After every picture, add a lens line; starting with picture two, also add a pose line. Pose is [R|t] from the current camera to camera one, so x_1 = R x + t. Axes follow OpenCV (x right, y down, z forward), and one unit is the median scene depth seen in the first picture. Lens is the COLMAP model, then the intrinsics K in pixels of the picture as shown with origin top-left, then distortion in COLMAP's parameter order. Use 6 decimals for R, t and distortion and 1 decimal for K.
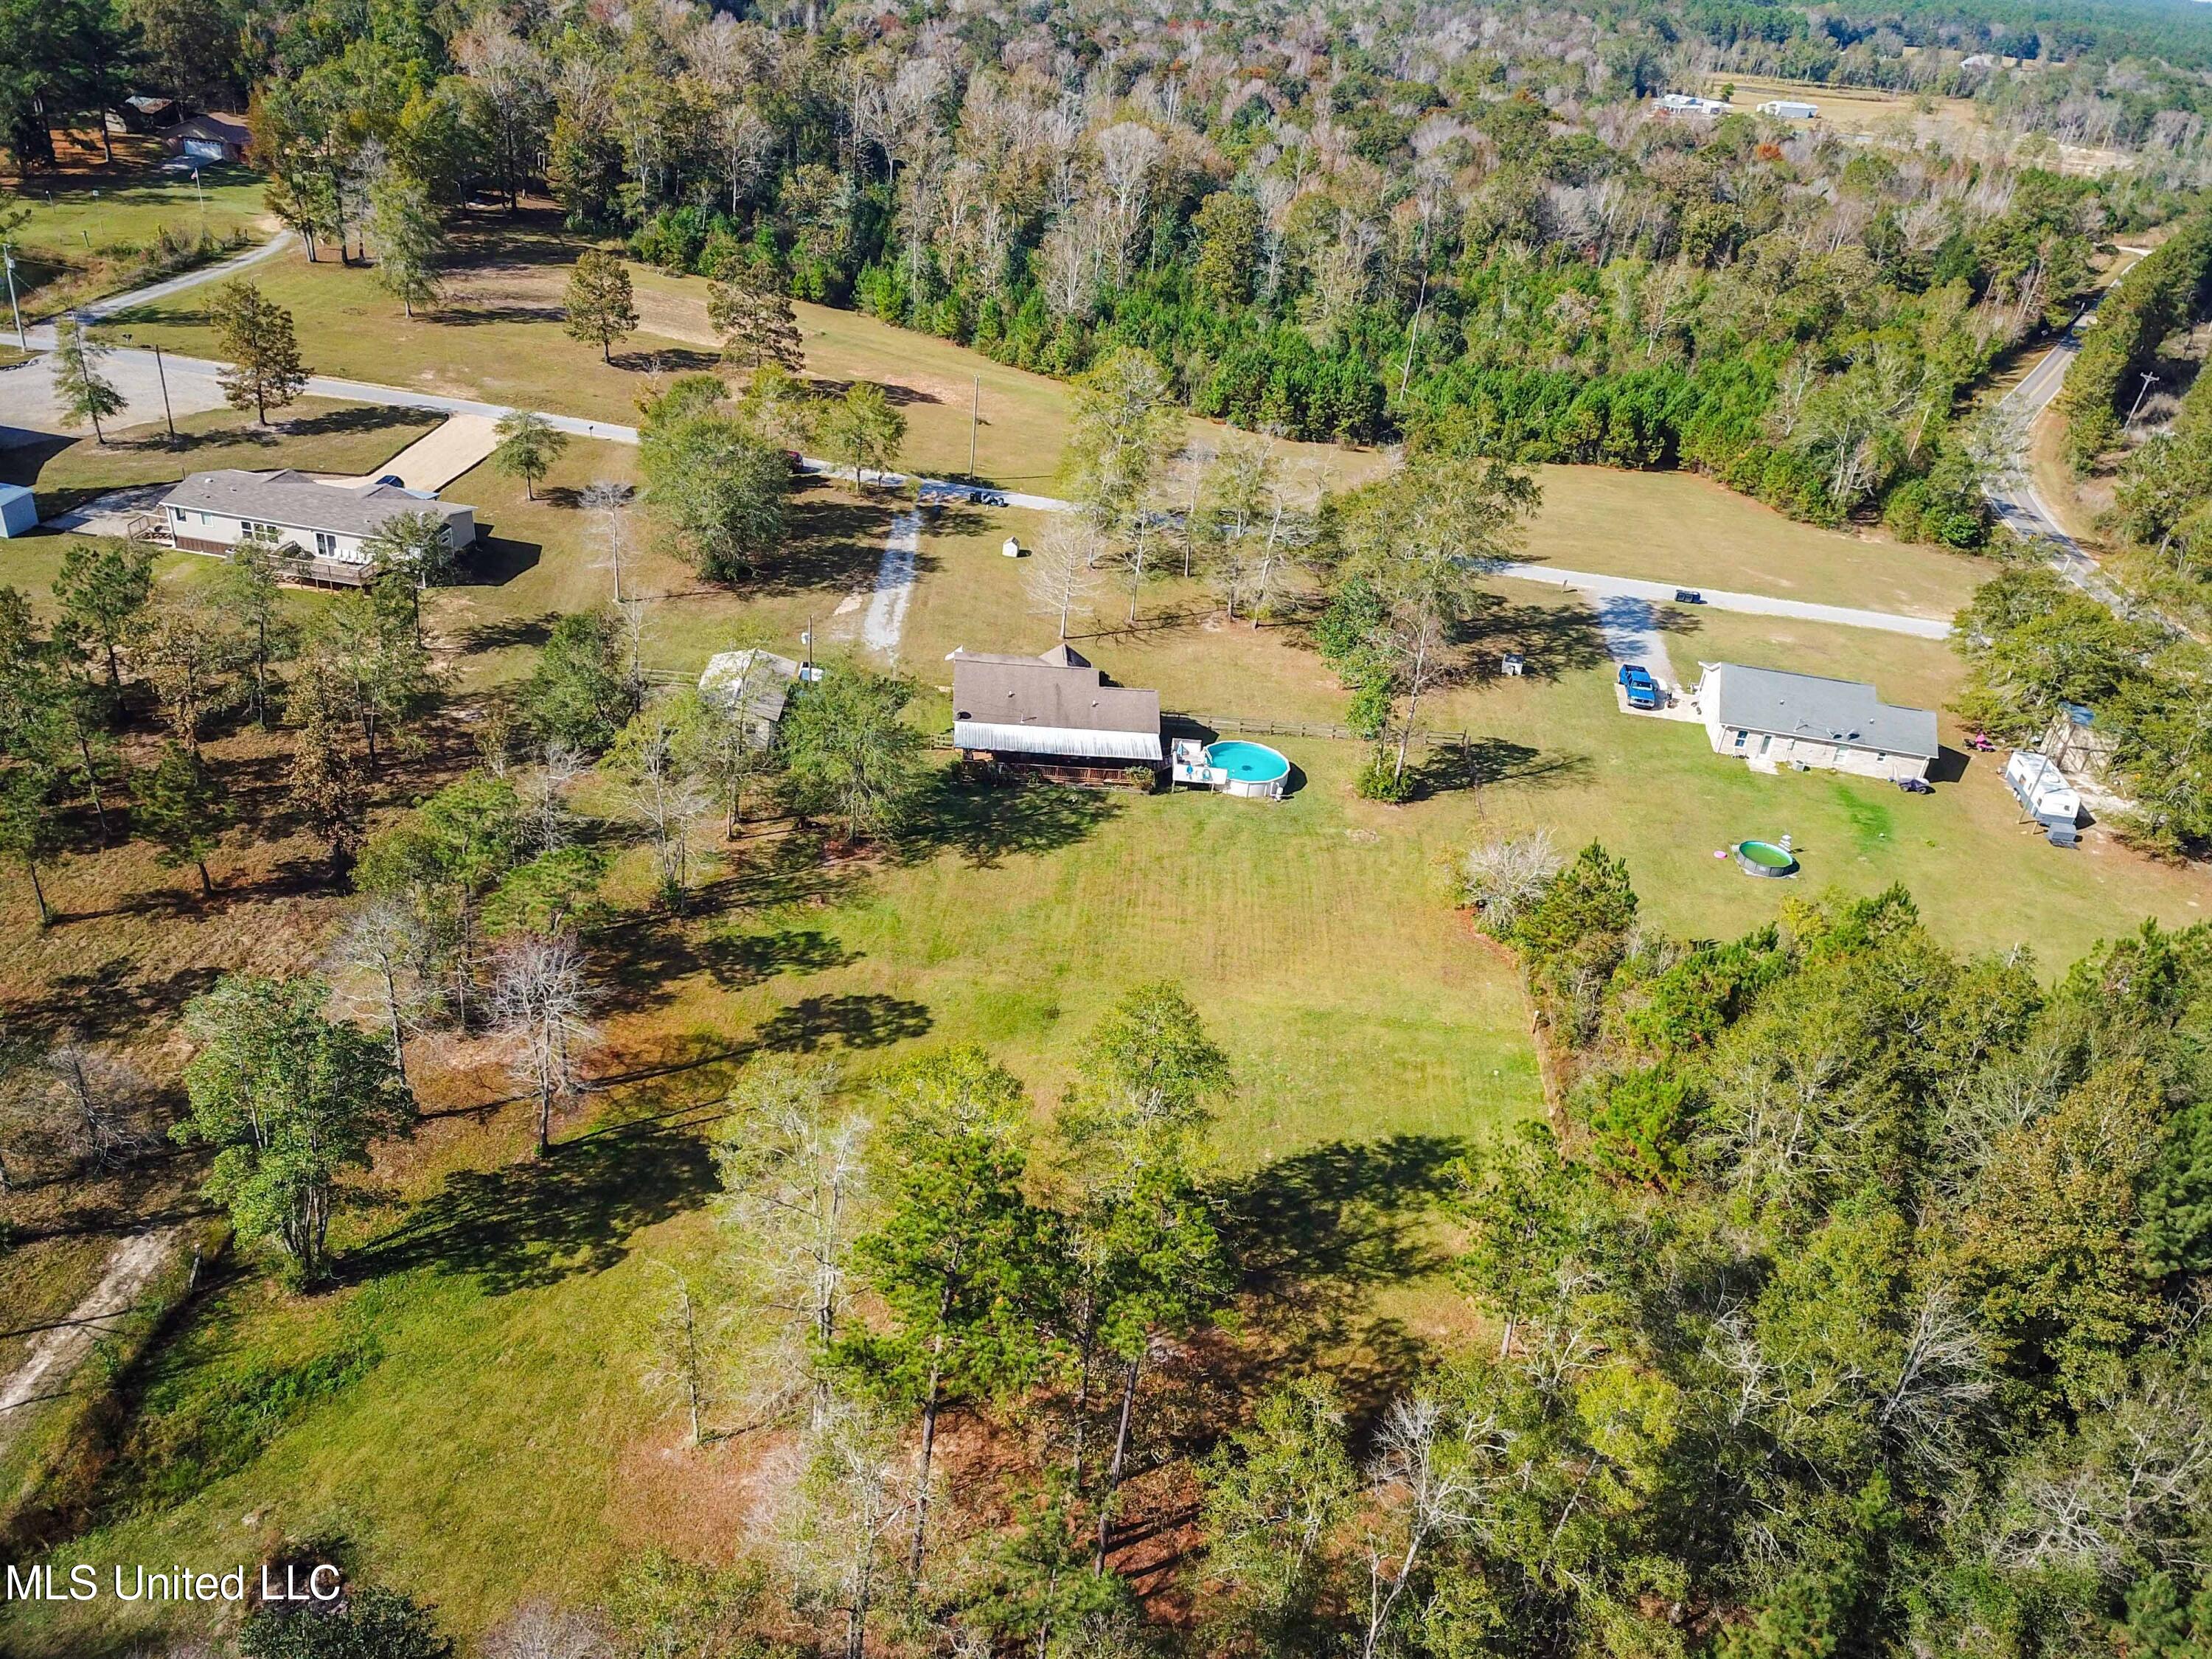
lens RADIAL K [[1649.3, 0, 1099.6], [0, 1649.3, 904.0], [0, 0, 1]] dist [0.023967, 0.001050]
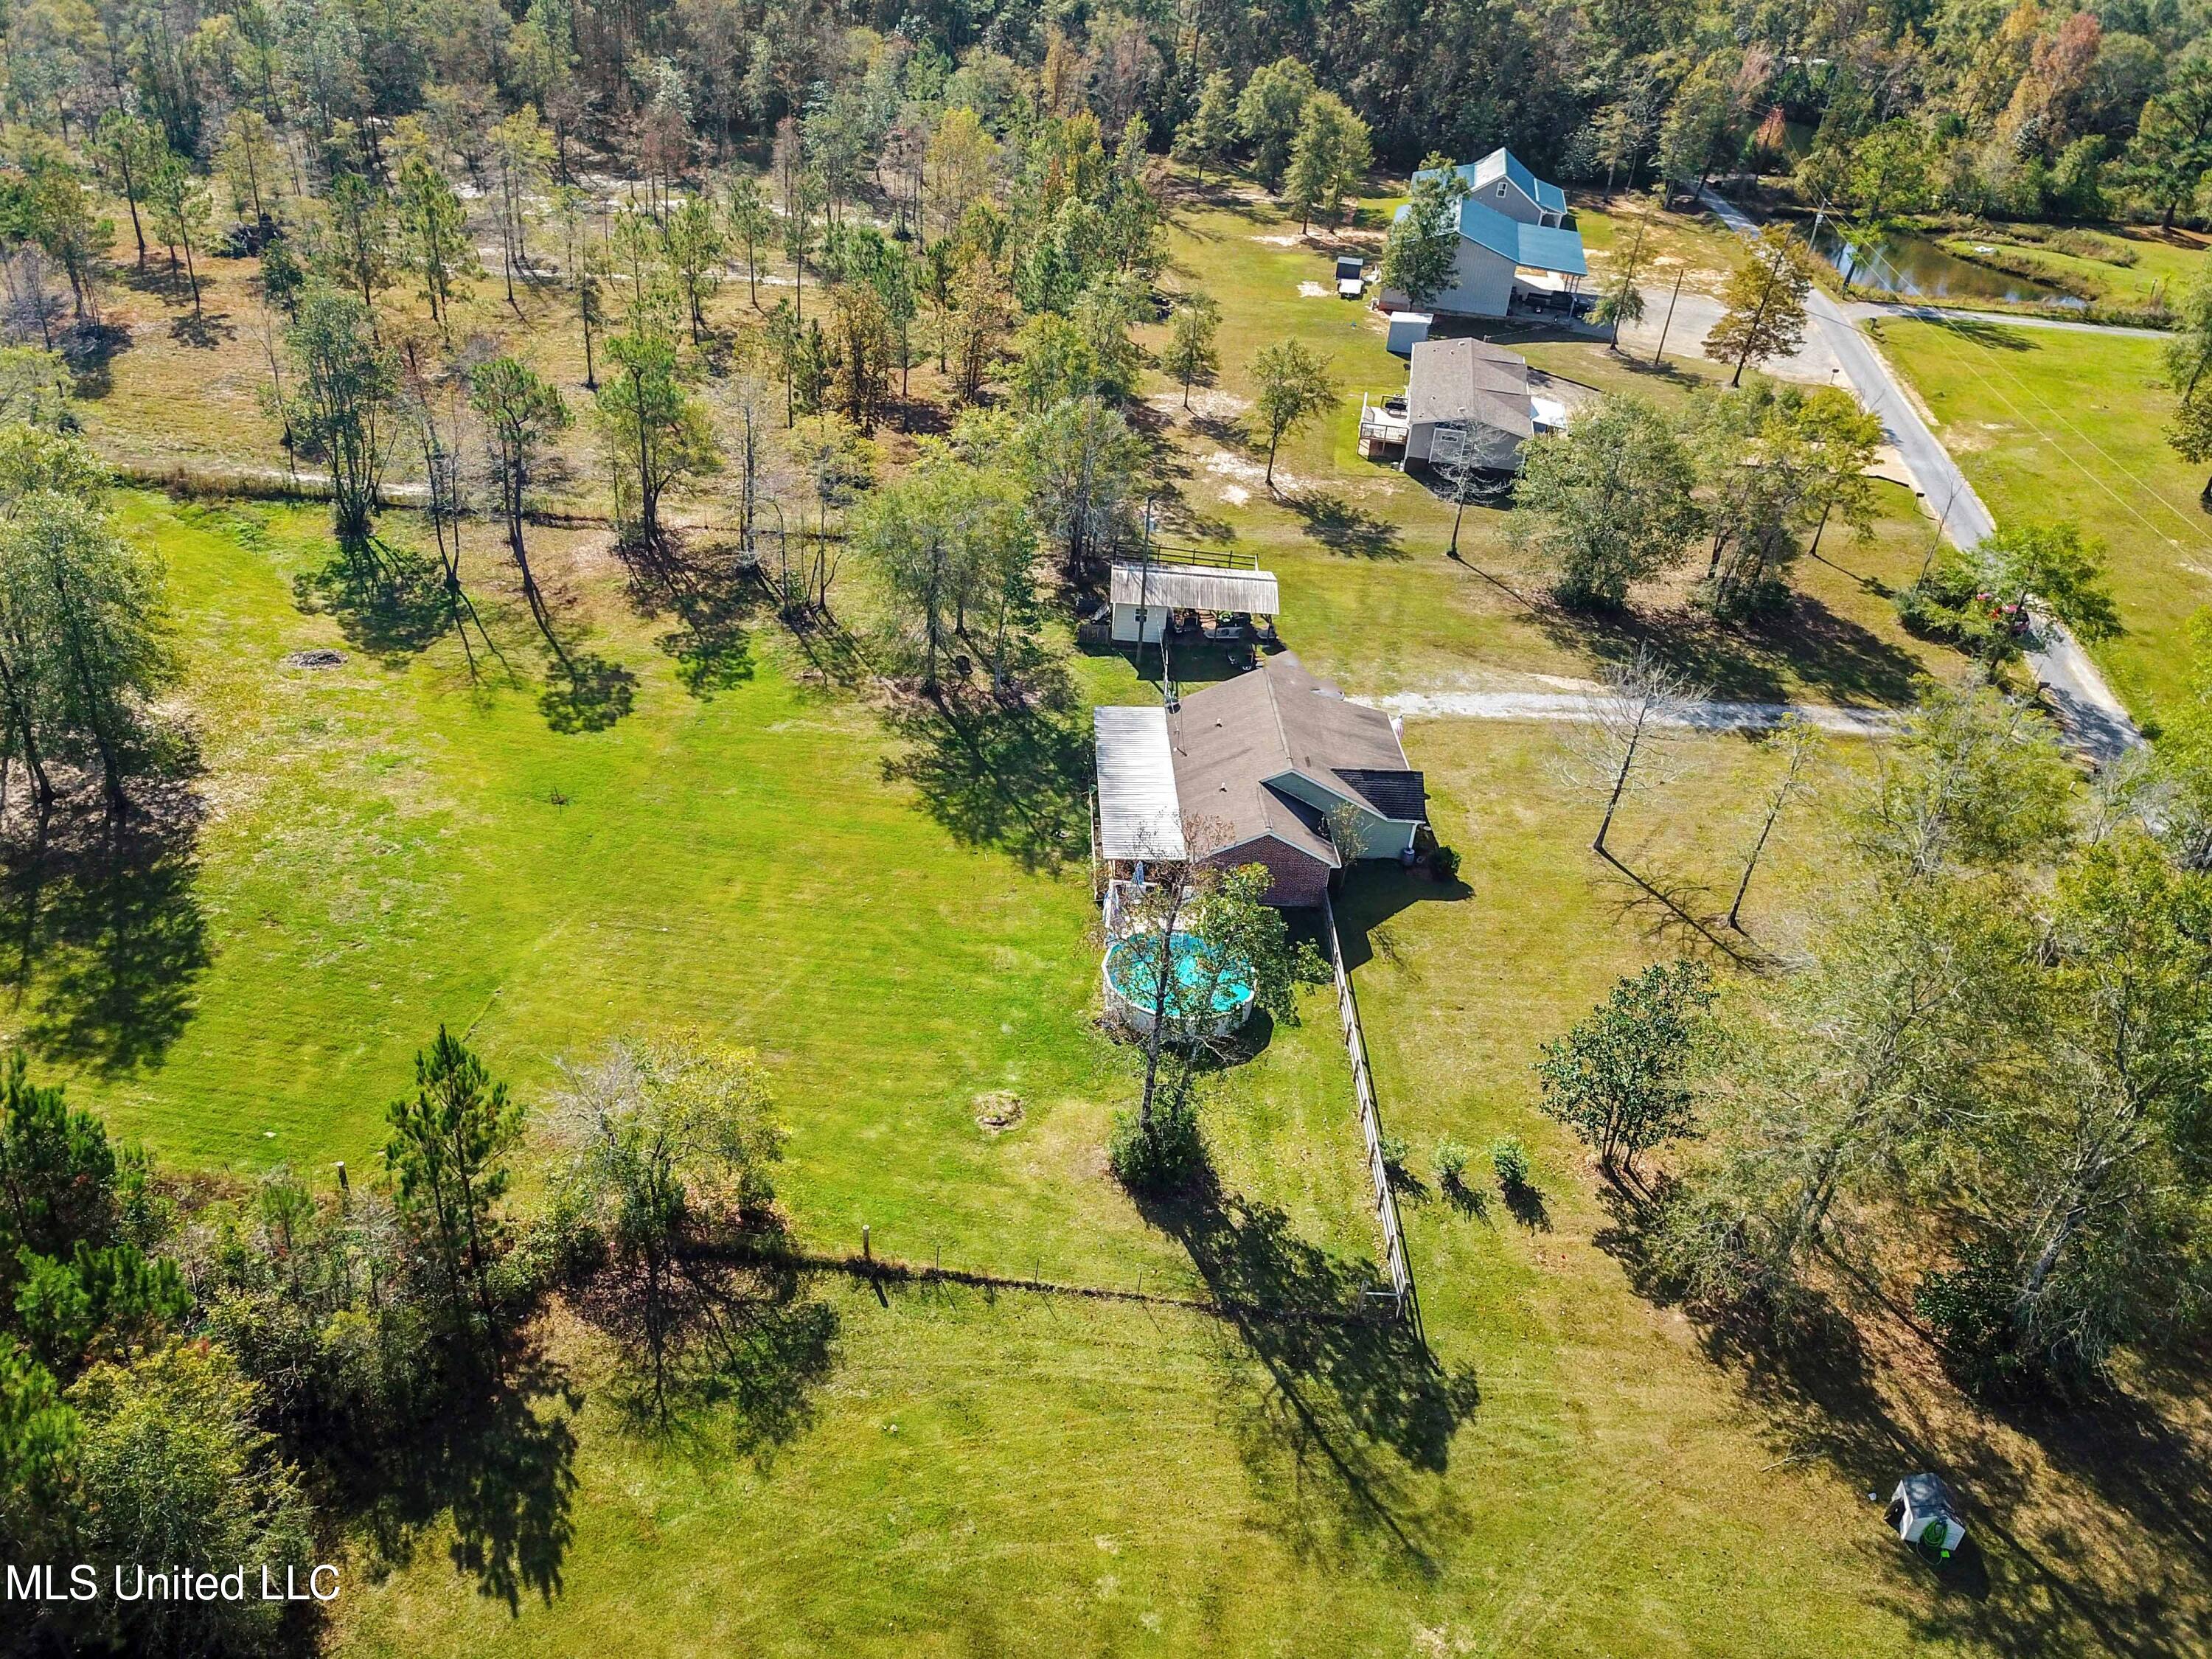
lens RADIAL K [[1649.3, 0, 1099.6], [0, 1649.3, 904.0], [0, 0, 1]] dist [0.023967, 0.001050]
pose [[-0.019231, 0.484054, -0.874827, 0.541469], [-0.594249, 0.698132, 0.399349, -0.294474], [0.804051, 0.527545, 0.274223, 0.740432]]
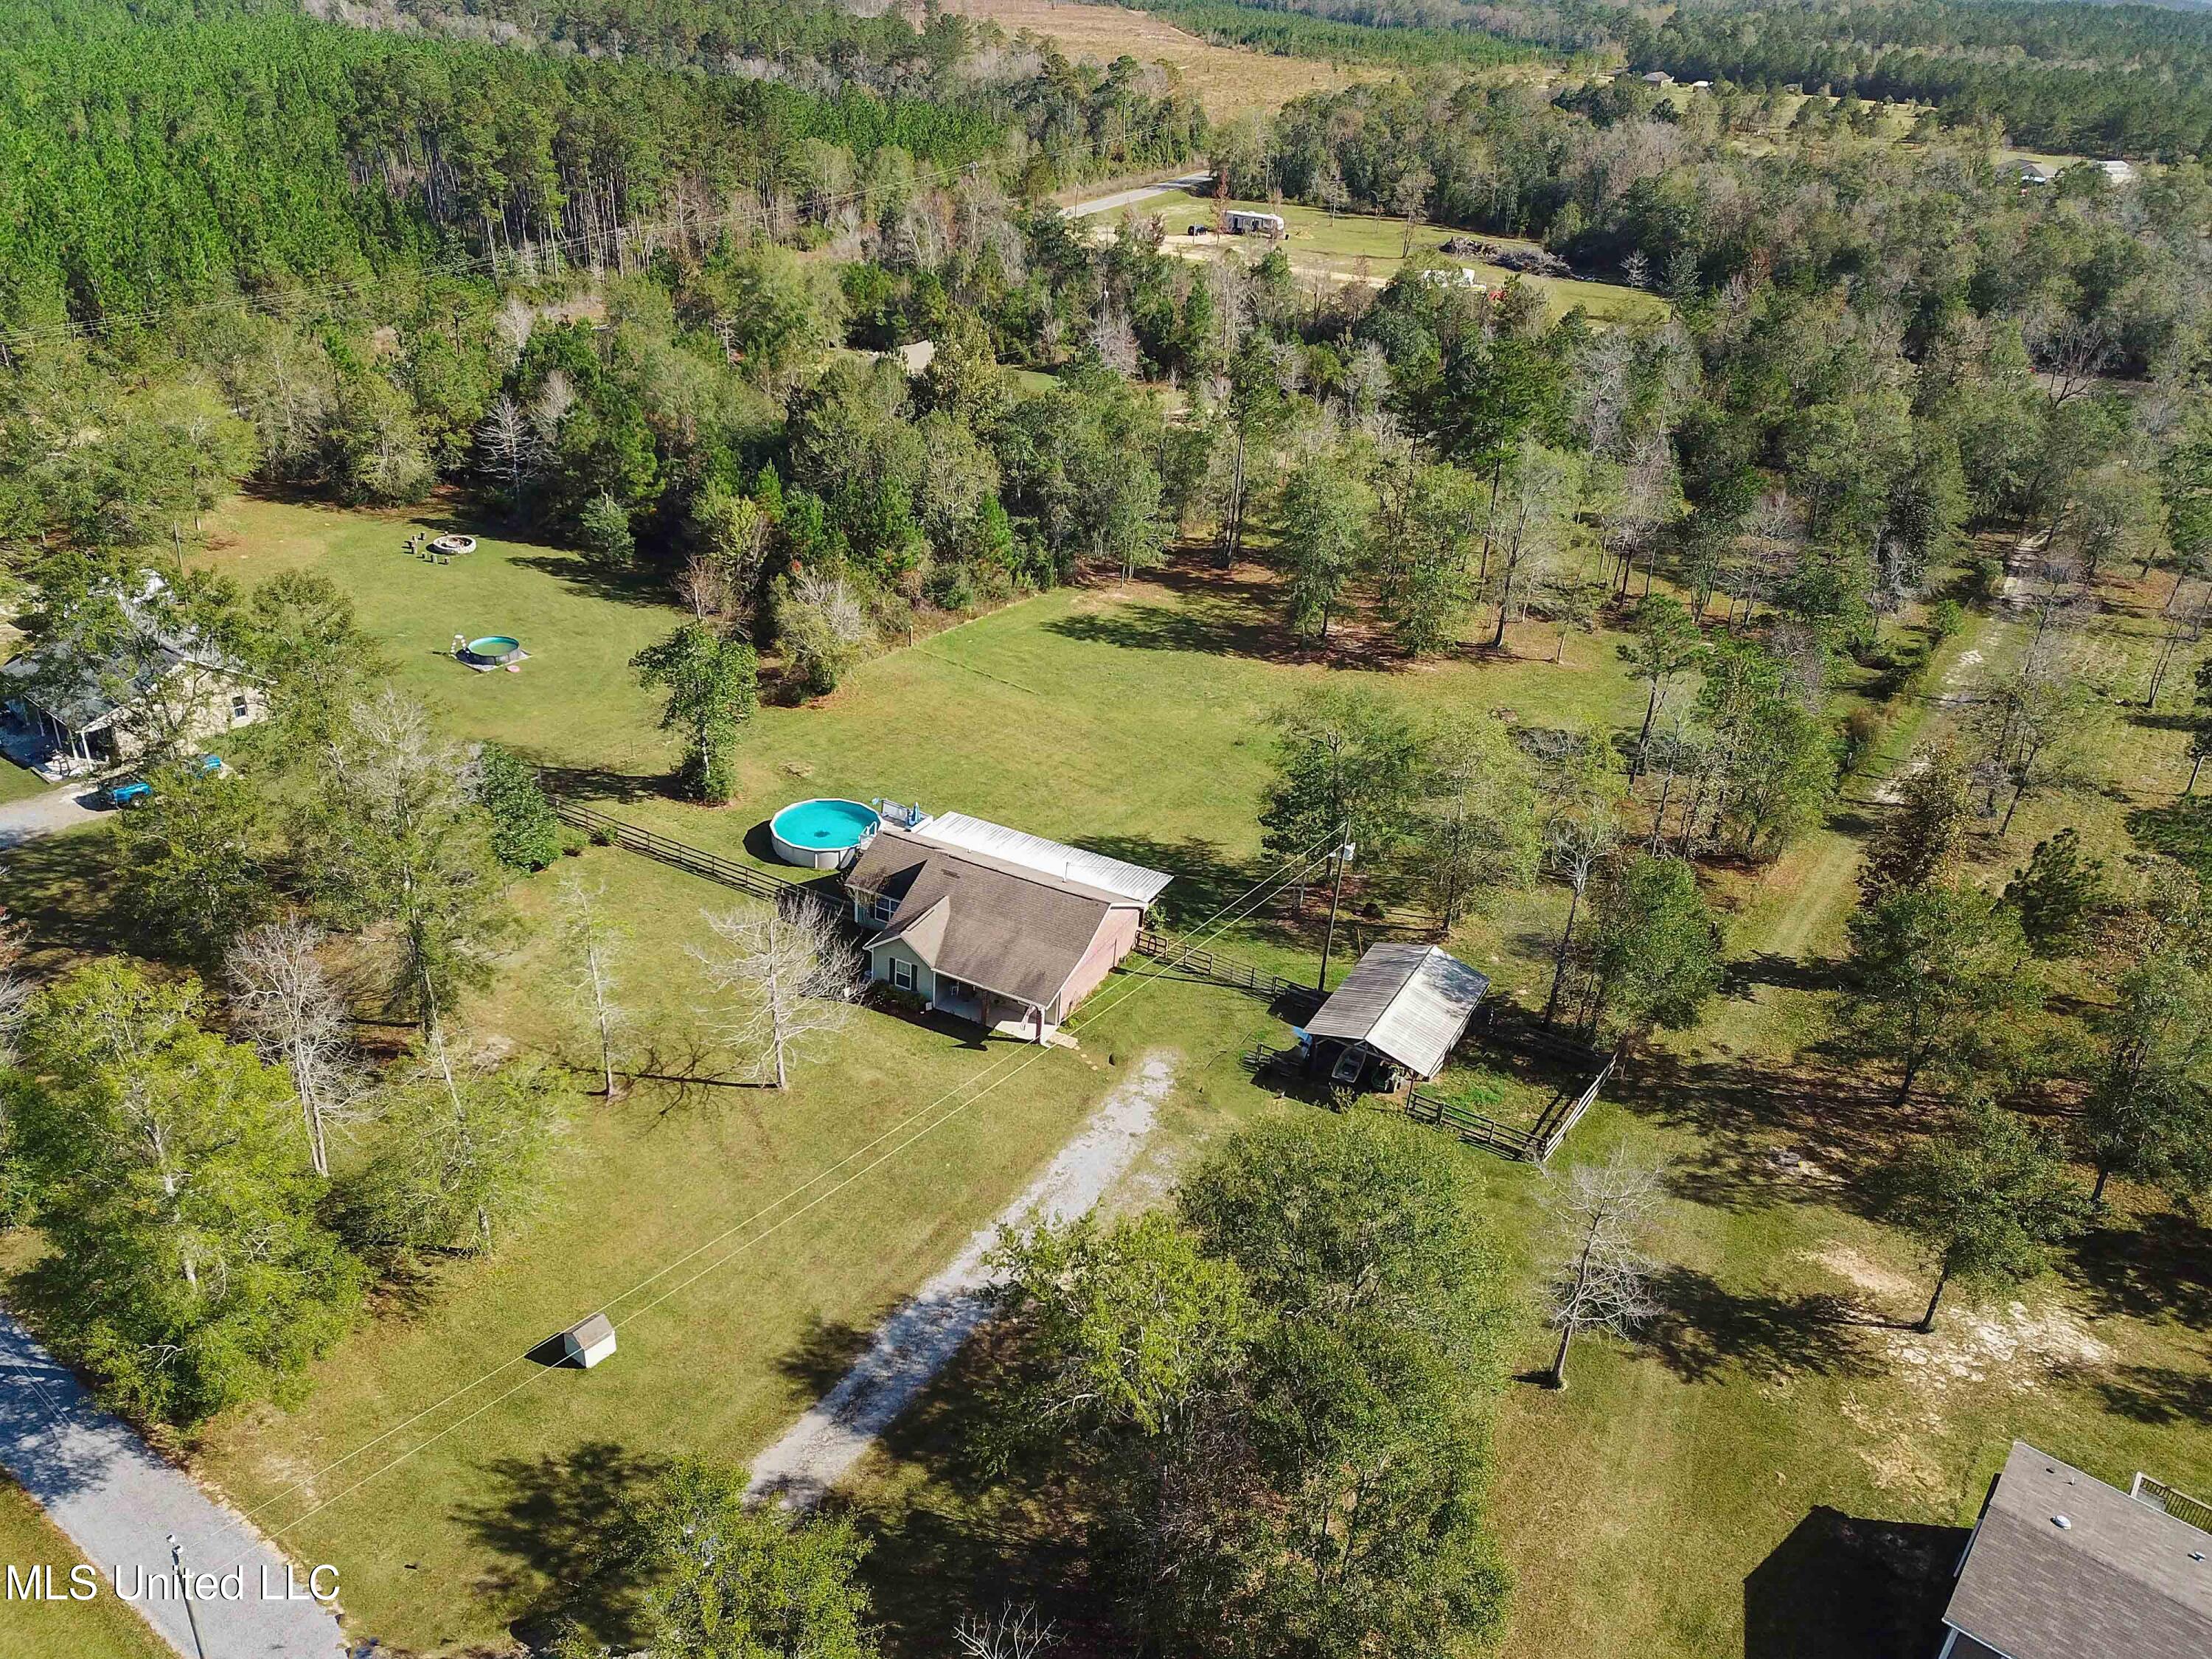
lens RADIAL K [[1685.4, 0, 1061.2], [0, 1685.4, 839.5], [0, 0, 1]] dist [0.041685, -0.000159]
pose [[-0.847778, -0.364087, 0.385633, -0.309829], [0.160632, 0.516699, 0.840963, -0.708980], [-0.505440, 0.774895, -0.379562, 1.164693]]
